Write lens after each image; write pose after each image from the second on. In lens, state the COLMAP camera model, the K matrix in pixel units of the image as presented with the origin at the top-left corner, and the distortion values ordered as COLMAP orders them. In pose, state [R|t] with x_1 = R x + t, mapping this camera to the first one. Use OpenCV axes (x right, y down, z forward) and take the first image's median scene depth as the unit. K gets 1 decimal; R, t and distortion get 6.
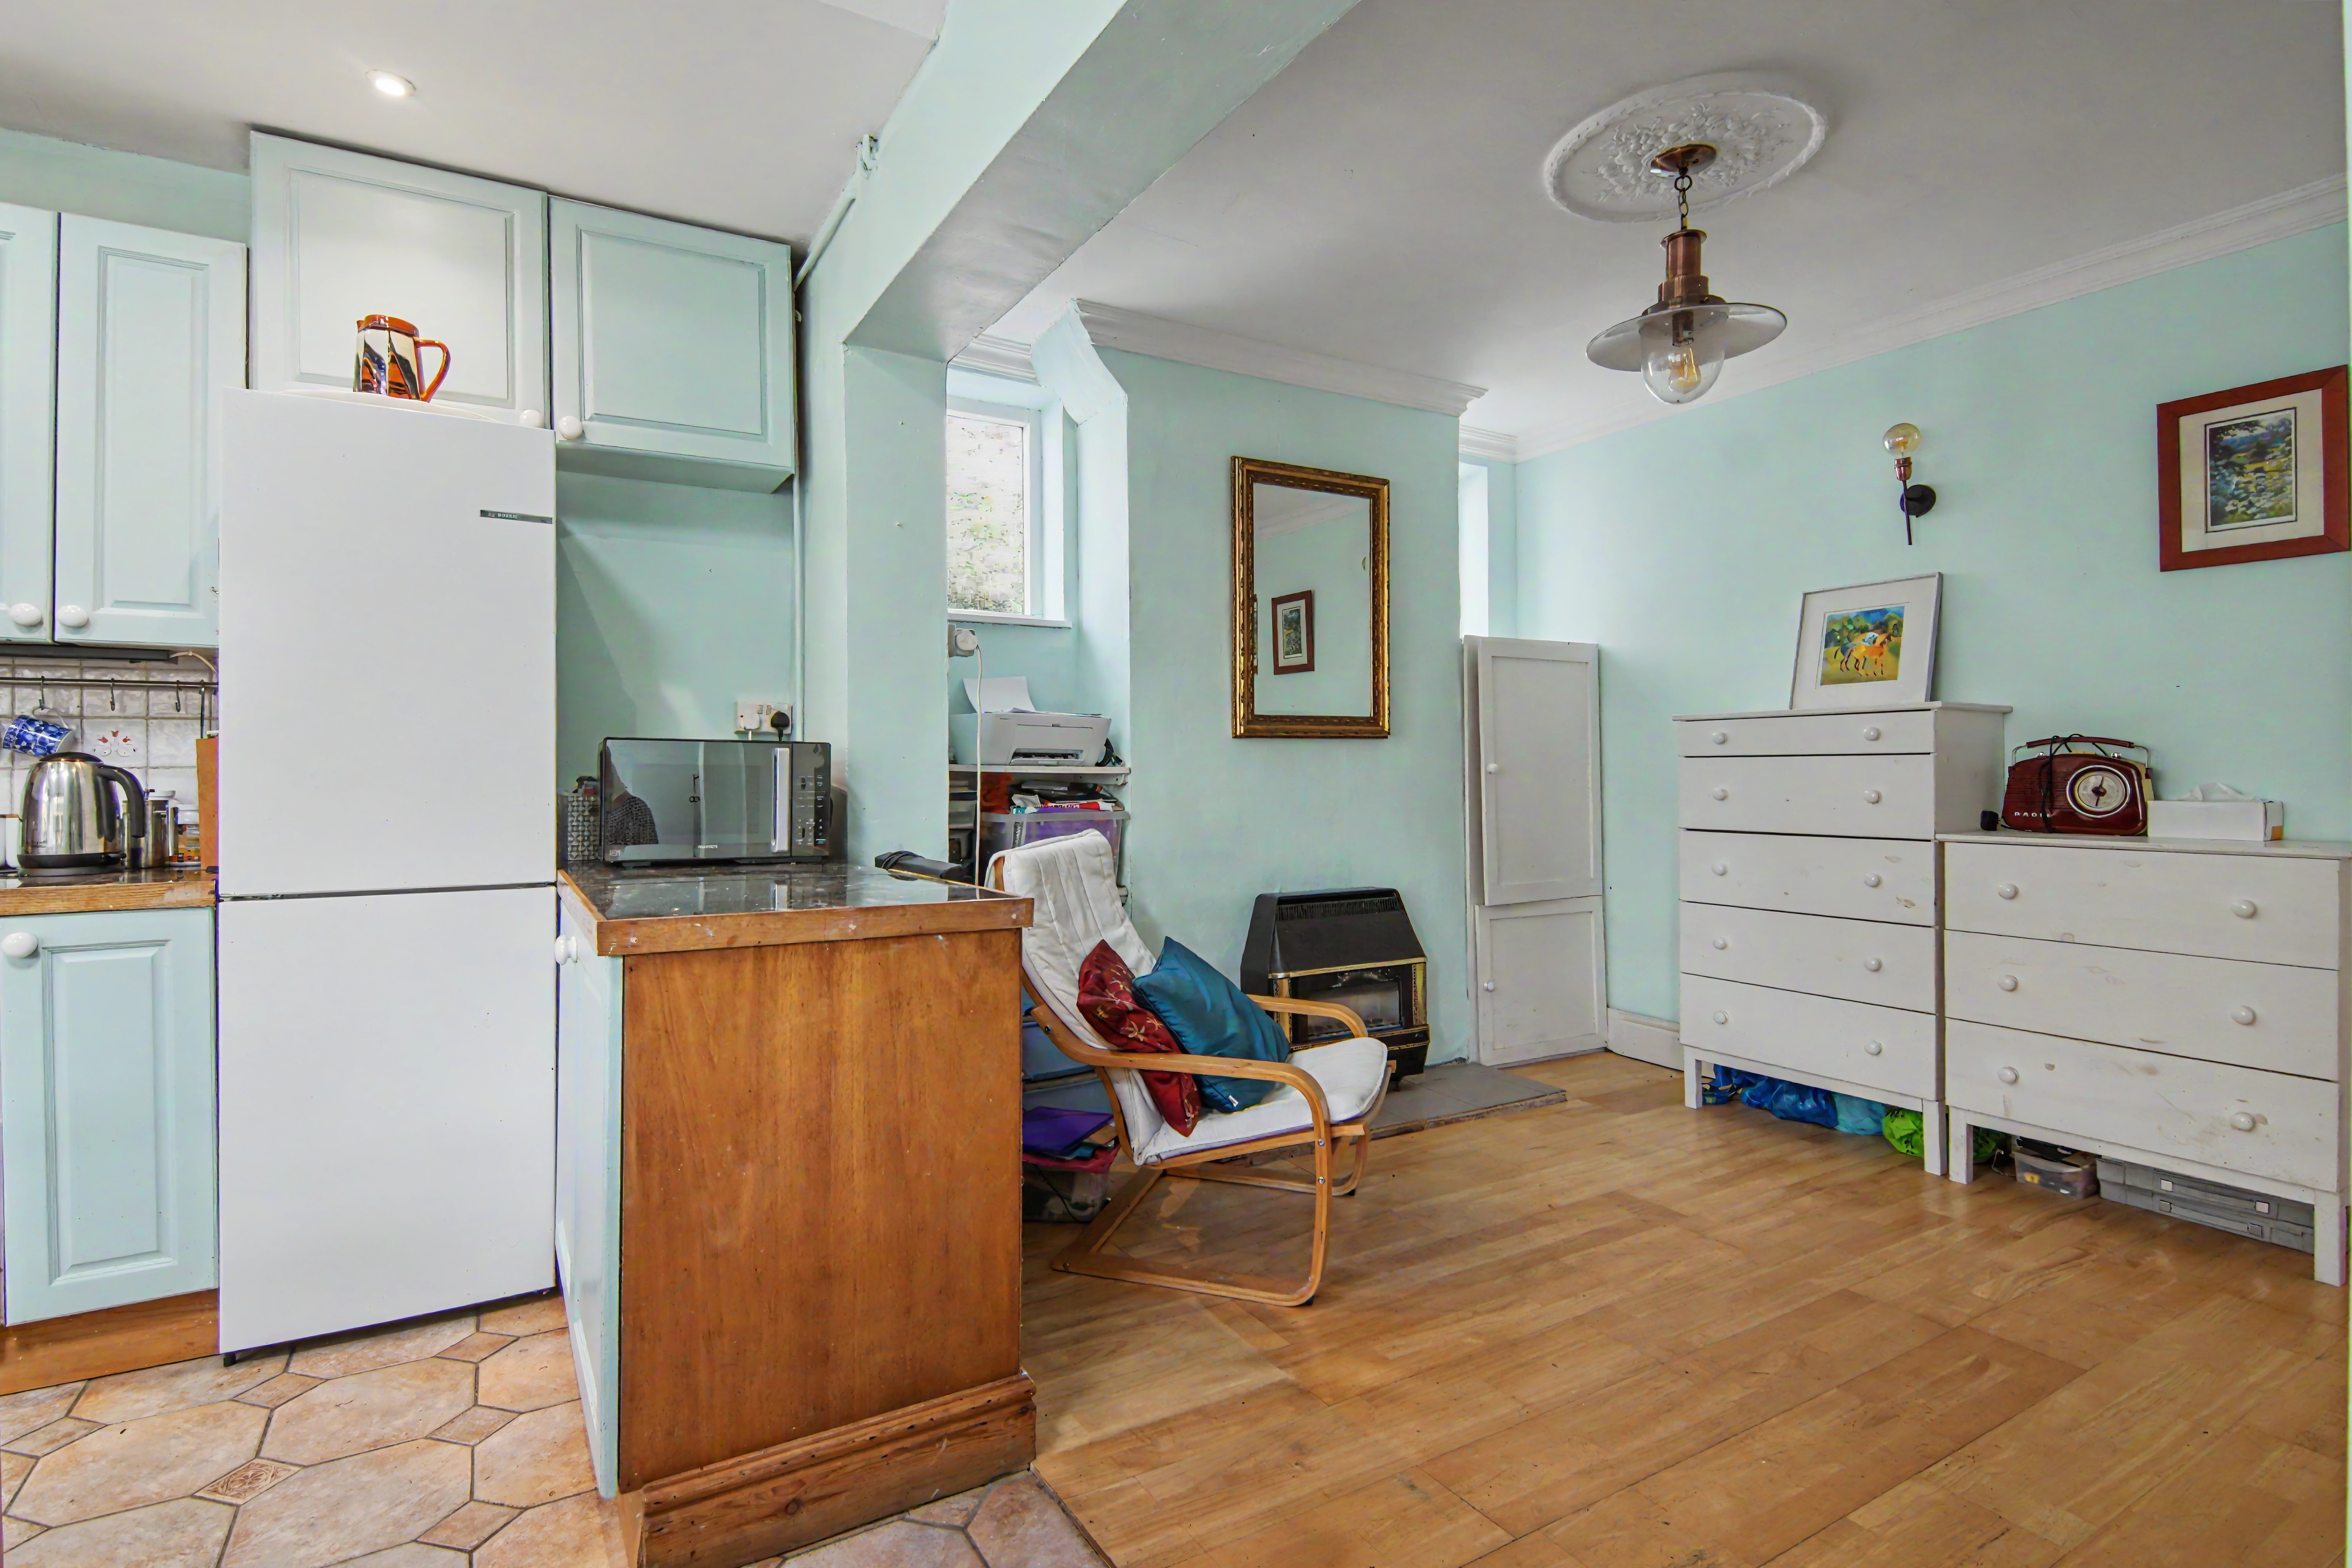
lens RADIAL K [[1145.6, 0, 1155.5], [0, 1145.6, 775.9], [0, 0, 1]] dist [0.002443, -0.000545]
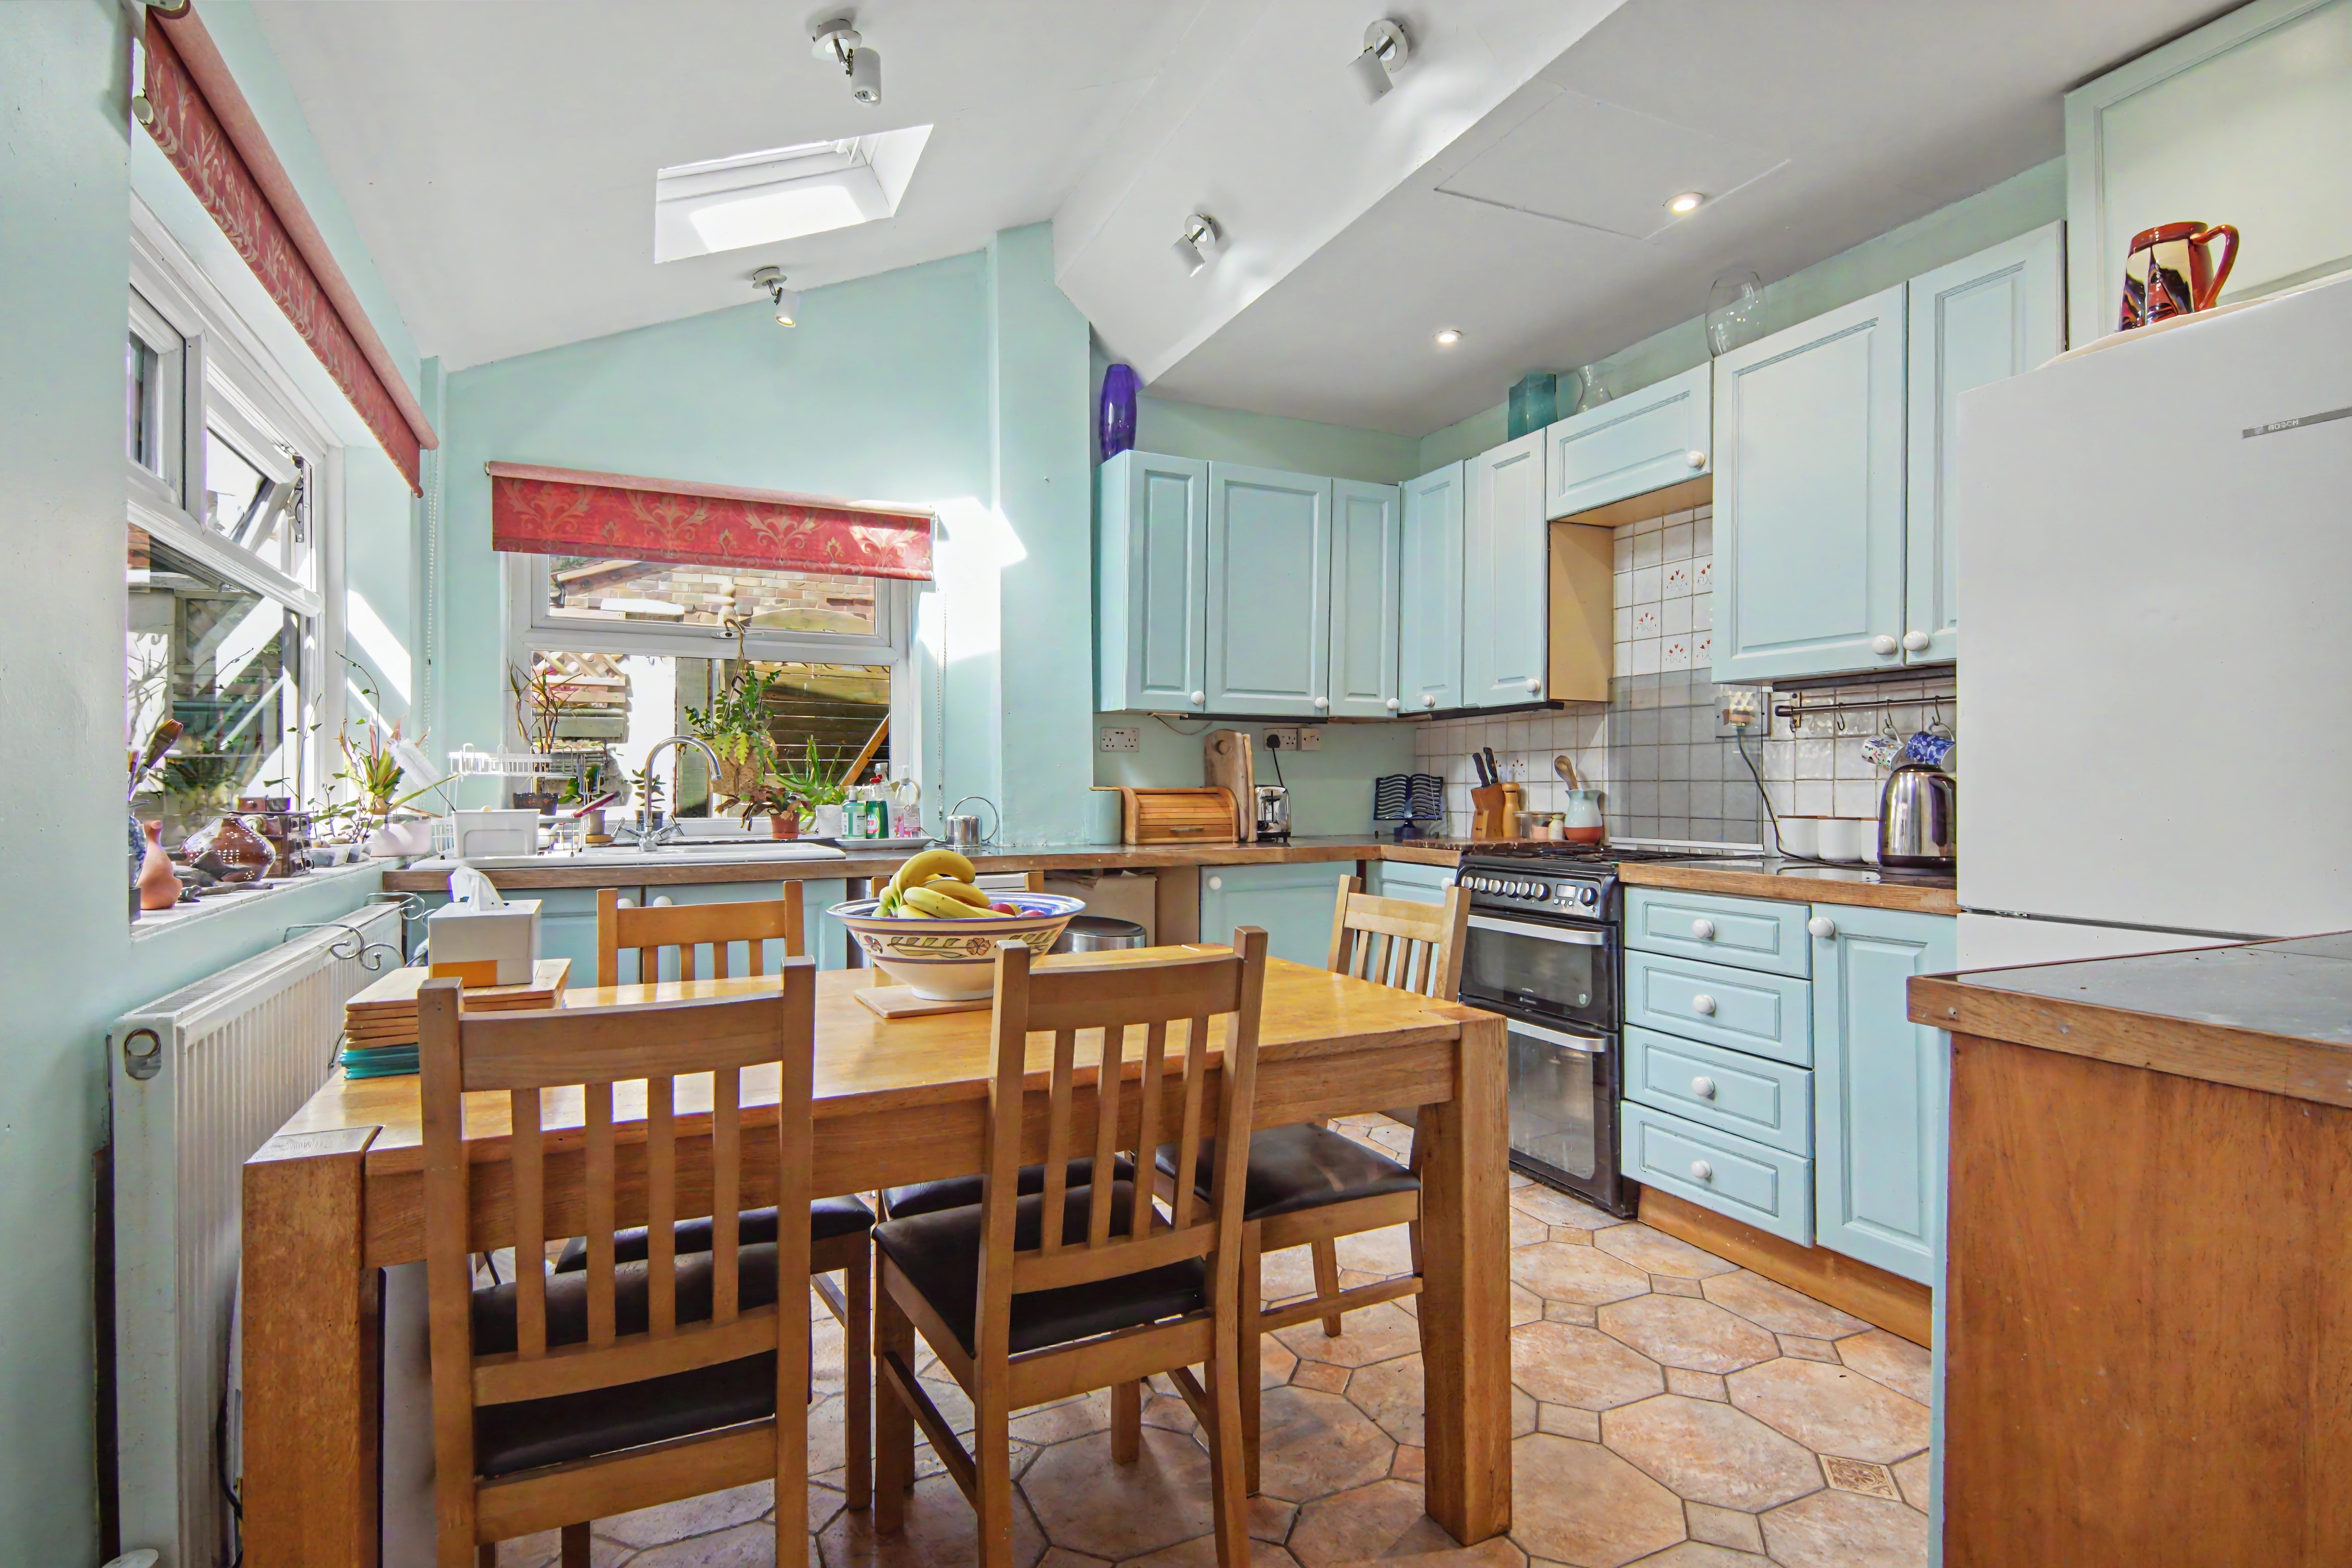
lens RADIAL K [[1145.6, 0, 1171.2], [0, 1145.6, 787.8], [0, 0, 1]] dist [0.002443, -0.000545]
pose [[-0.091982, 0.006389, -0.995740, 0.221980], [-0.001650, 0.999977, 0.006569, -0.003617], [0.995759, 0.002247, -0.091969, 0.385424]]
